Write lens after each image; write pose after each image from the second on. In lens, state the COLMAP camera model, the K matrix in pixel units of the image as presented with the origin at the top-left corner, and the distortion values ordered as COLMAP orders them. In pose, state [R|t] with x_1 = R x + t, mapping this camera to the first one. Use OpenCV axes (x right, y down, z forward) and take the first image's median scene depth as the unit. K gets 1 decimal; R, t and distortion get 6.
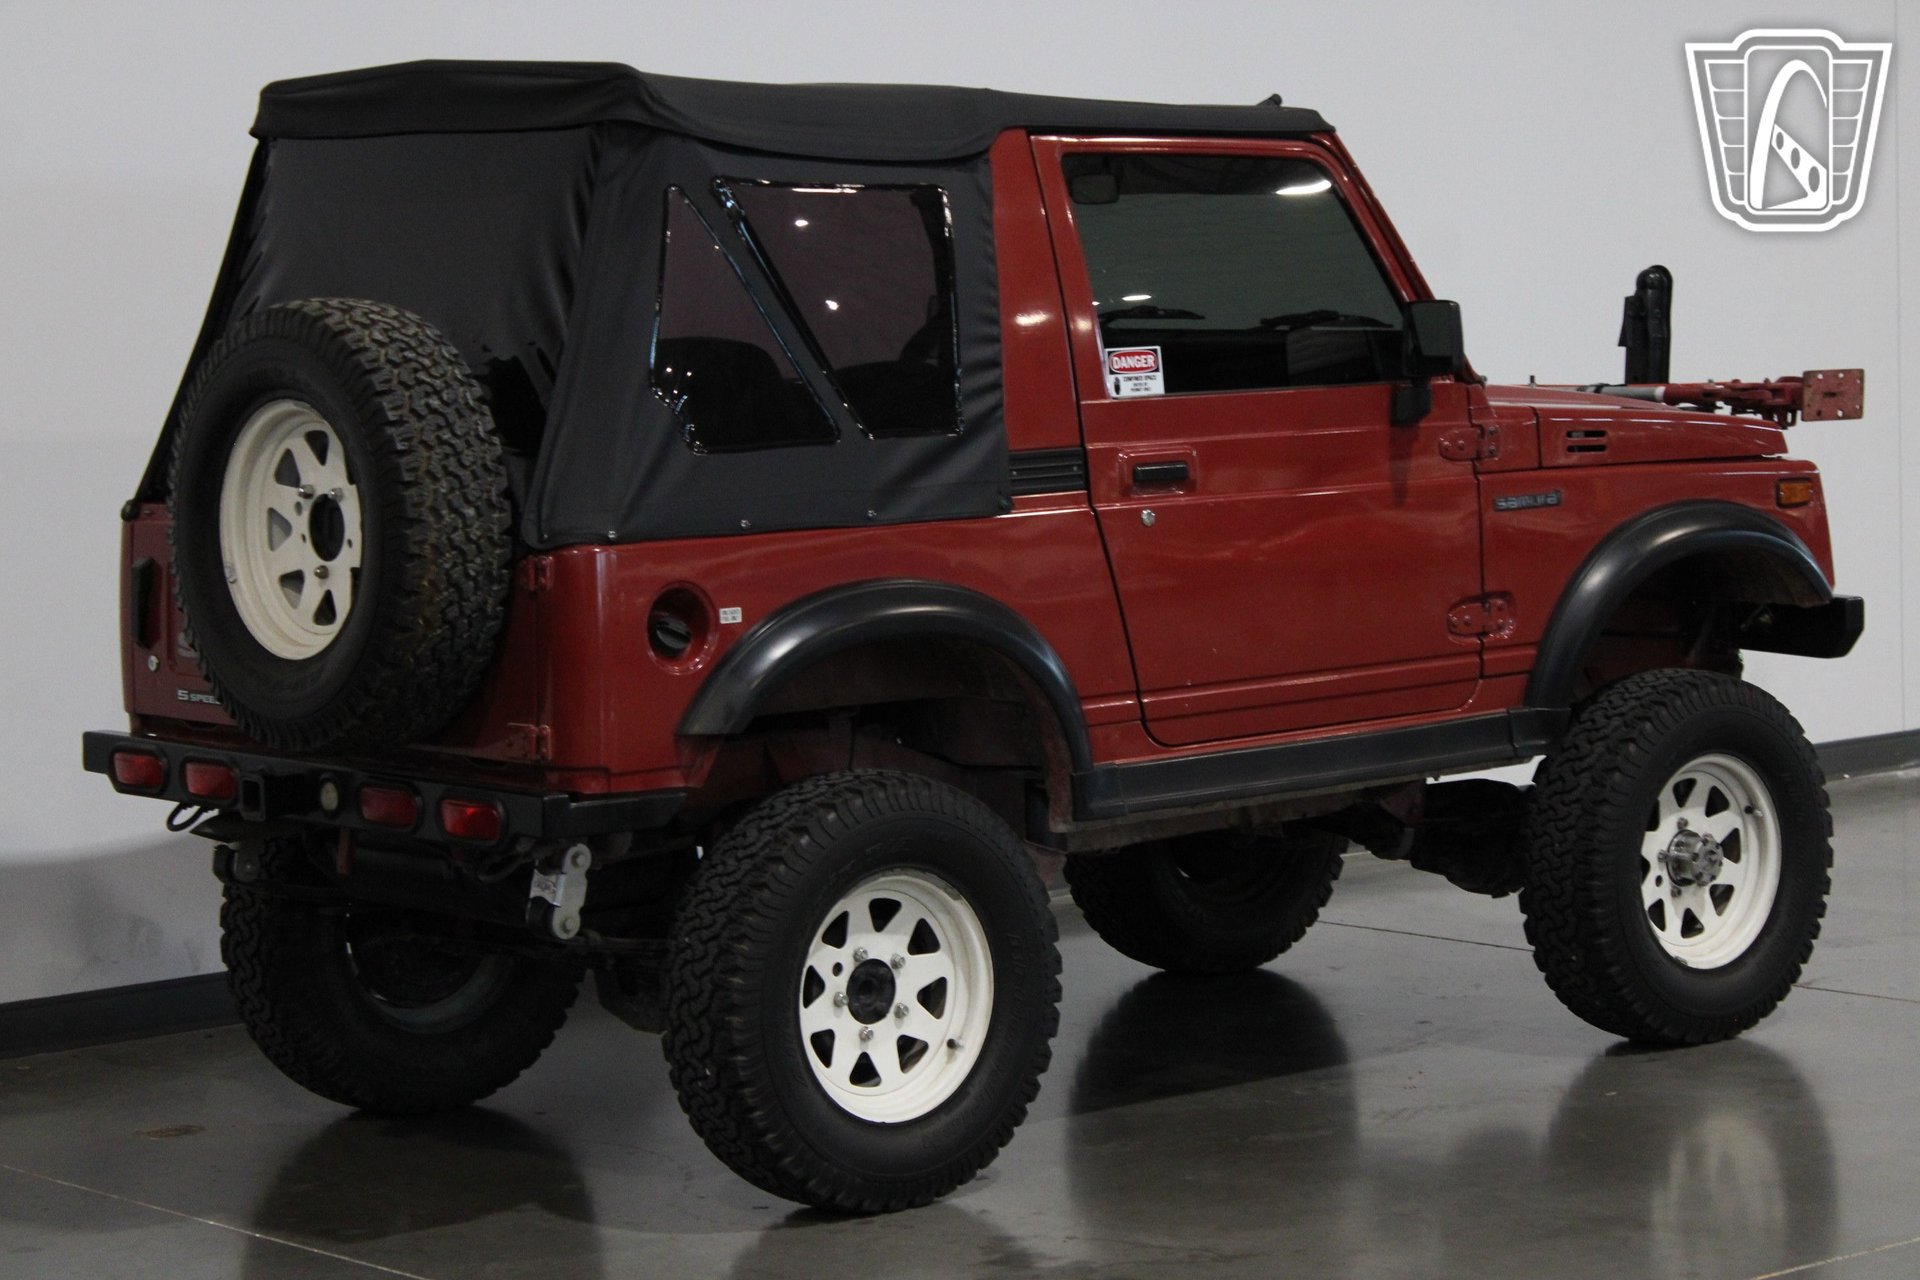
lens RADIAL K [[4647.3, 0, 960.0], [0, 4647.3, 640.0], [0, 0, 1]] dist [0.035252, 0.361412]
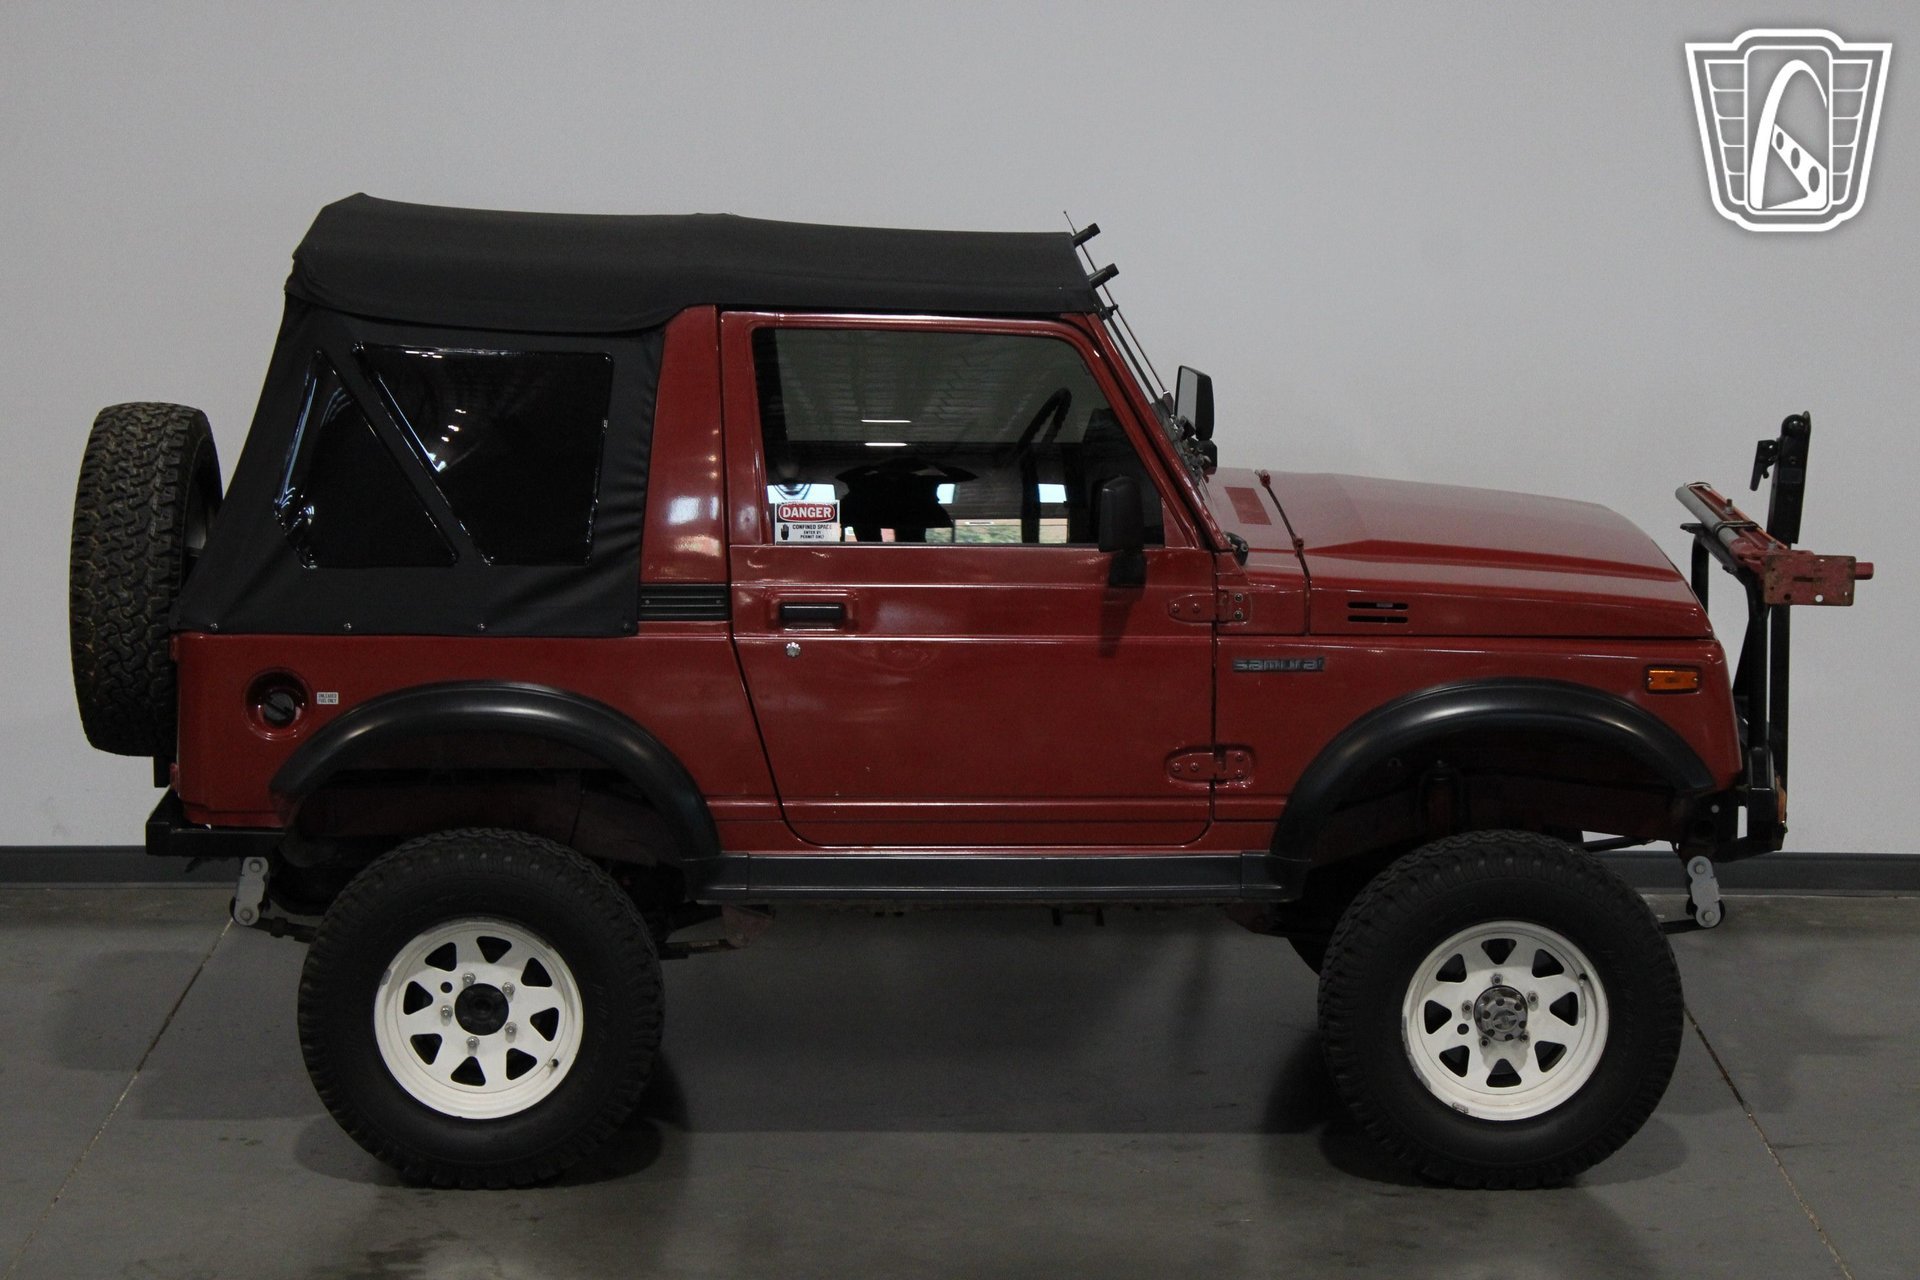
lens RADIAL K [[4647.3, 0, 960.0], [0, 4647.3, 640.0], [0, 0, 1]] dist [0.035252, 0.361412]
pose [[0.764273, 0.151526, -0.626838, 0.811973], [-0.082808, 0.987016, 0.137628, -0.194952], [0.639554, -0.053278, 0.766898, 0.145179]]
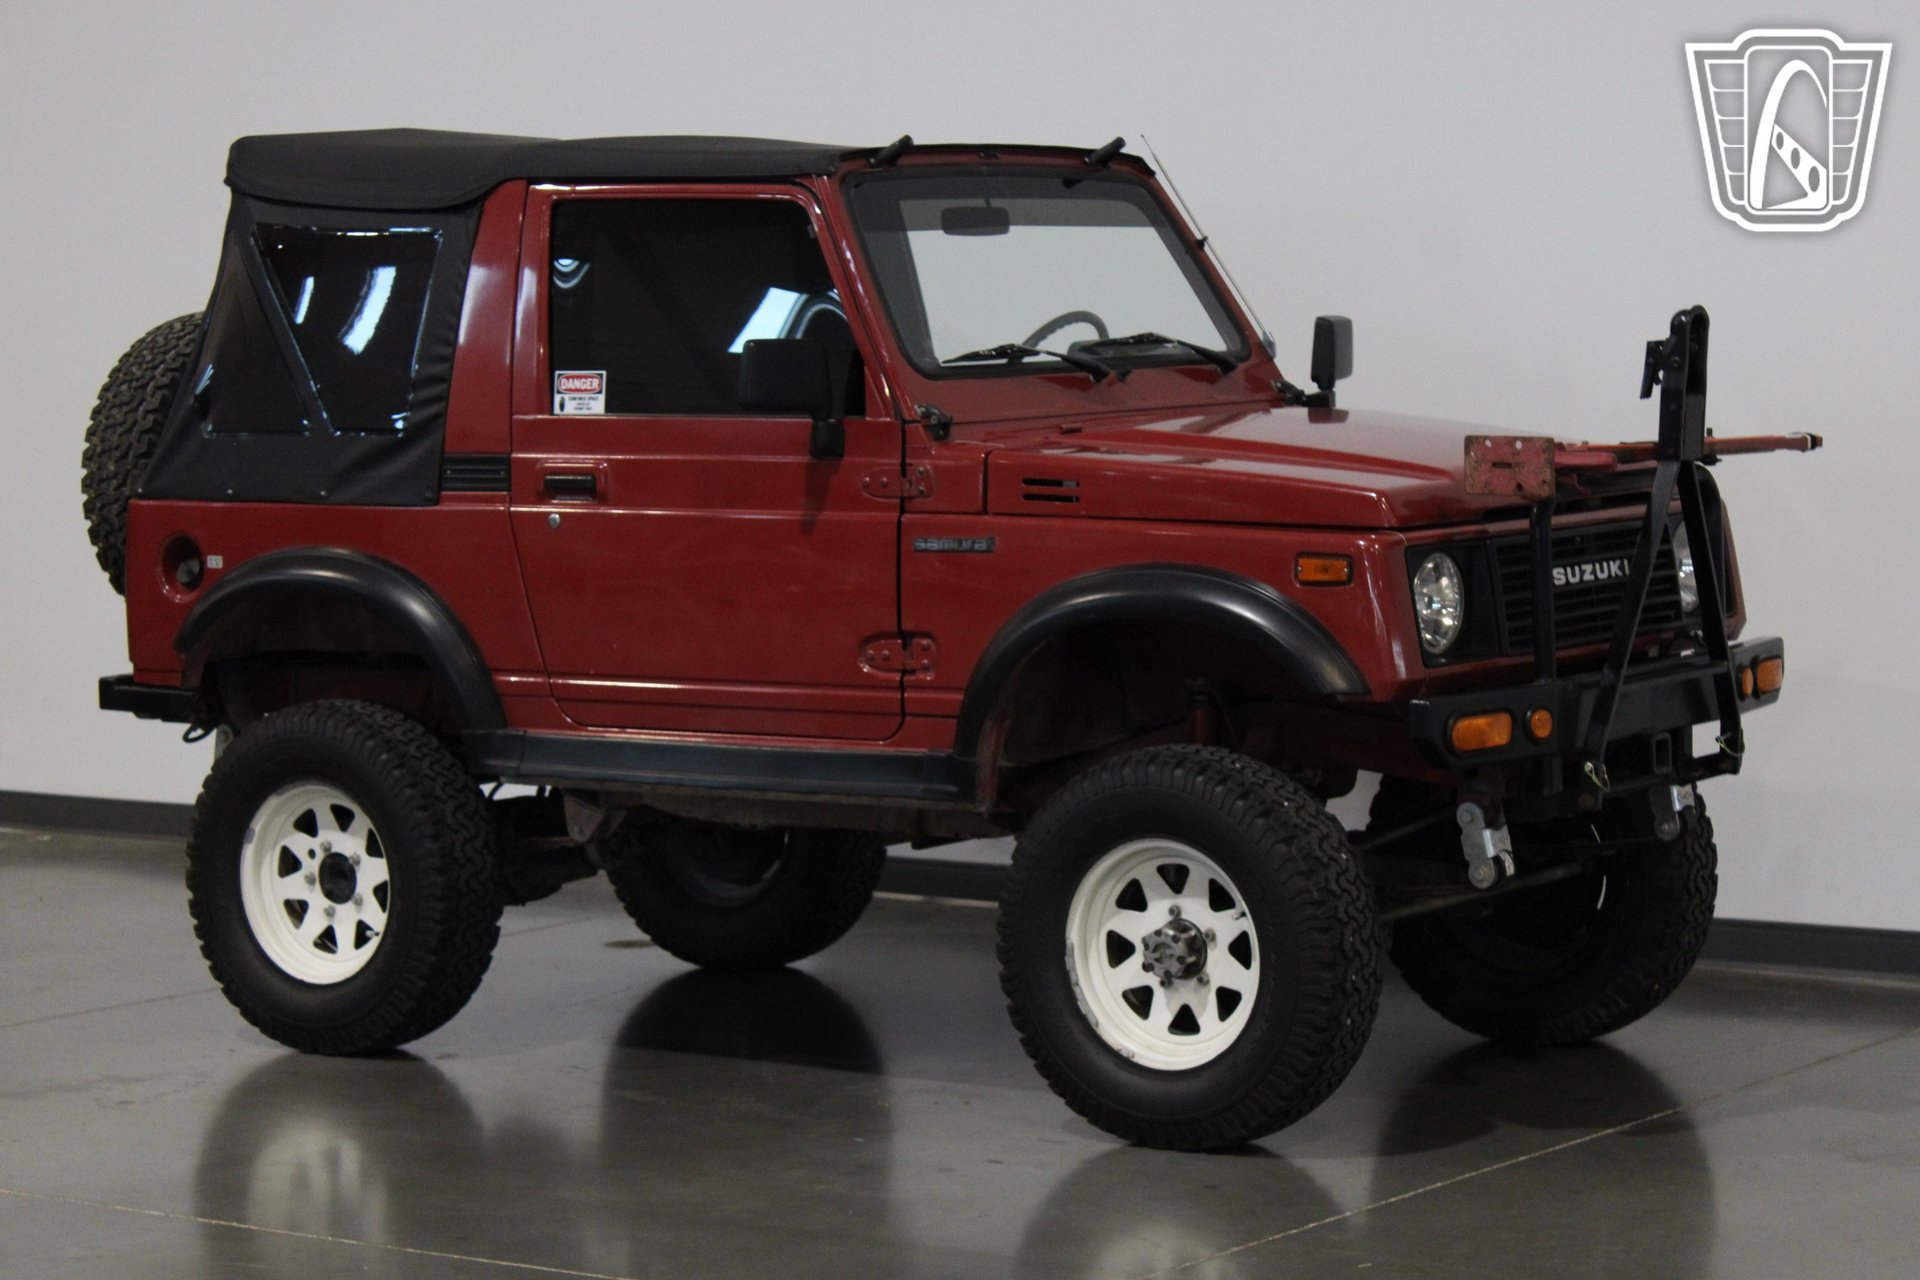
lens RADIAL K [[4647.3, 0, 960.0], [0, 4647.3, 640.0], [0, 0, 1]] dist [0.035252, 0.361412]
pose [[0.231555, 0.098346, -0.967838, 1.194012], [-0.074045, 0.993773, 0.083266, -0.101704], [0.970000, 0.052383, 0.237395, 0.845533]]
